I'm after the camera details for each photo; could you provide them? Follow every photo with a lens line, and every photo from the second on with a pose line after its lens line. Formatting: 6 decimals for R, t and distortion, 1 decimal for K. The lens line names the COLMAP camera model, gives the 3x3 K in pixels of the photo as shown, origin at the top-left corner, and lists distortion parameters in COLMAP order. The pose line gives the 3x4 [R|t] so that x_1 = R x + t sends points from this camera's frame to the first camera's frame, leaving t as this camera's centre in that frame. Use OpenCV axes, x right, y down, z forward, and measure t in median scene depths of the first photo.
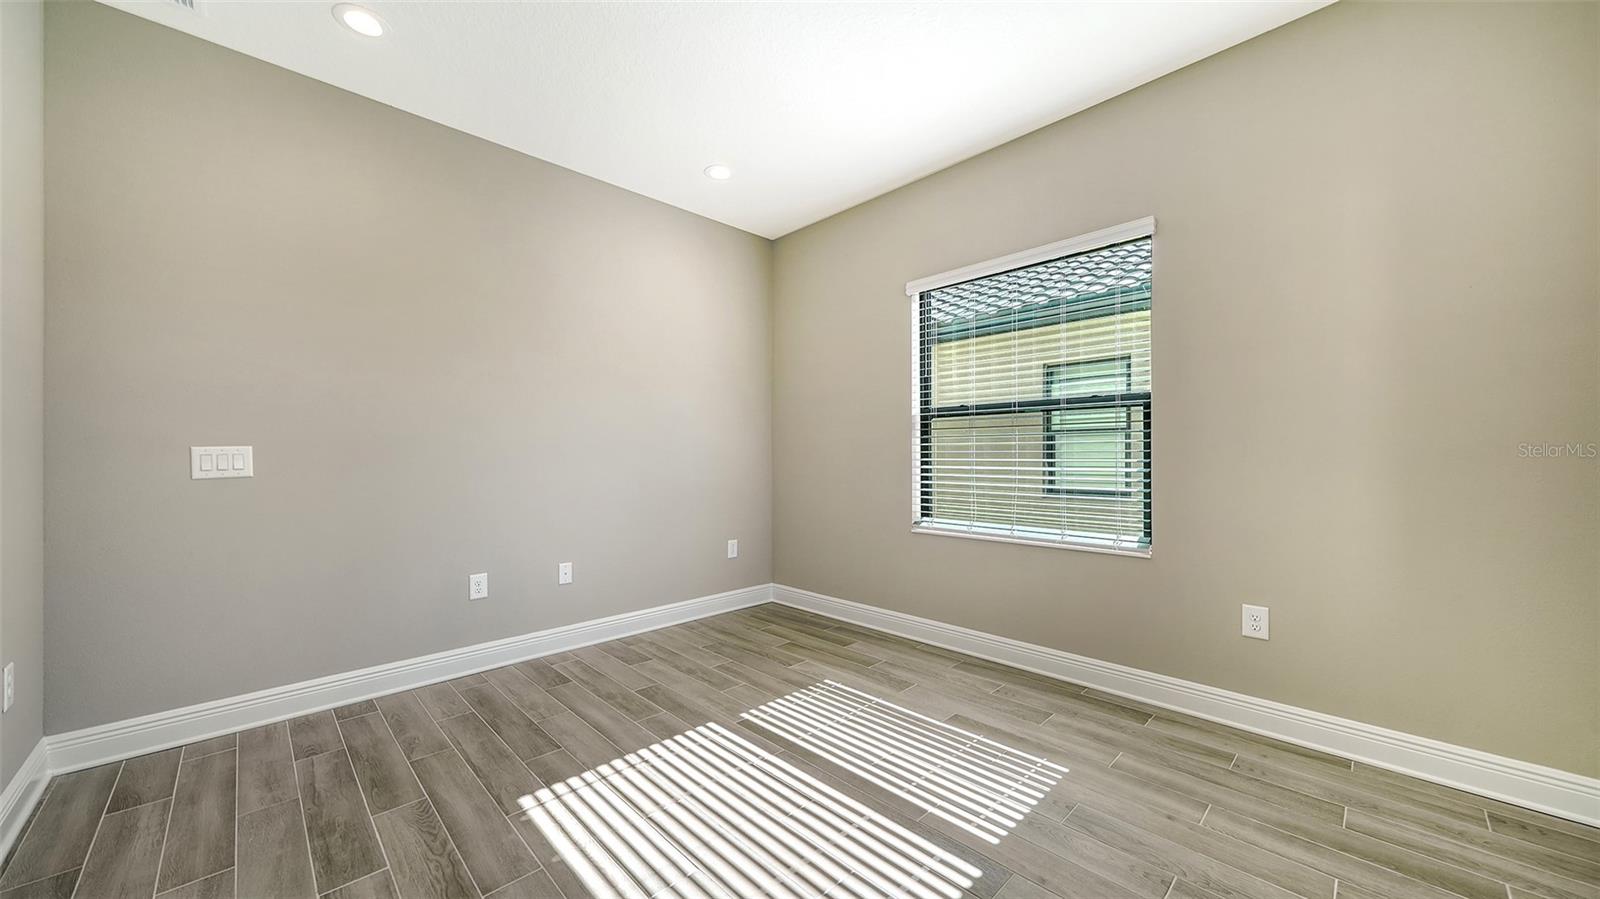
lens RADIAL K [[584.1, 0, 787.5], [0, 584.1, 444.5], [0, 0, 1]] dist [0.003069, -0.000497]
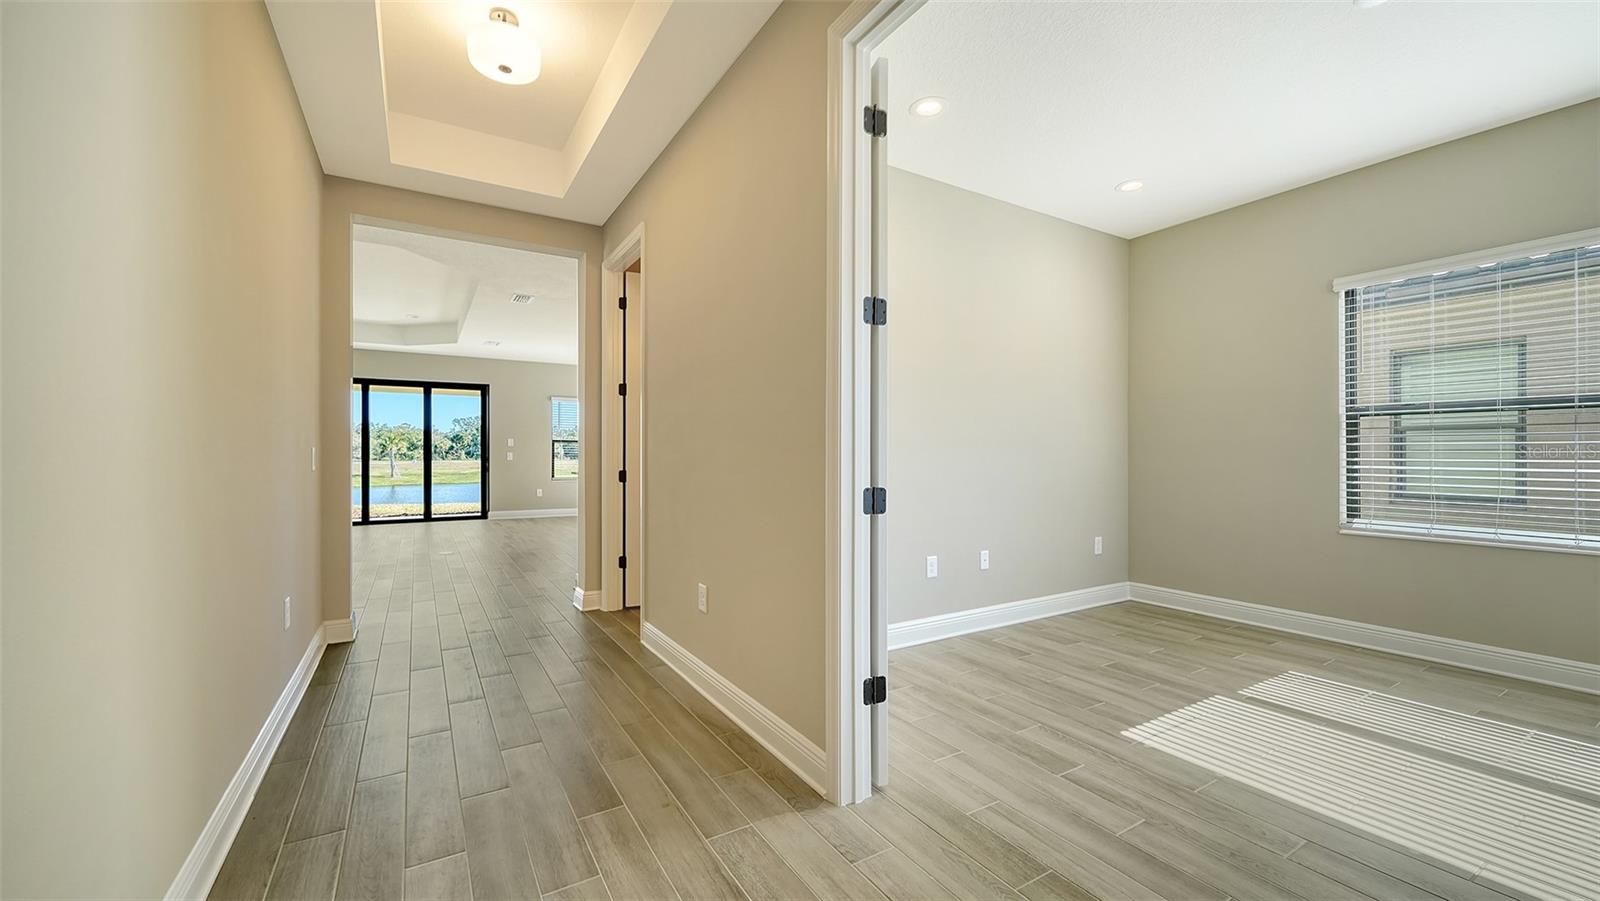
lens RADIAL K [[619.0, 0, 803.1], [0, 619.0, 436.3], [0, 0, 1]] dist [-0.016450, 0.001057]
pose [[0.968130, -0.002110, -0.250441, -0.455950], [0.000457, 0.999978, -0.006661, -0.008128], [0.250450, 0.006334, 0.968109, -0.249562]]
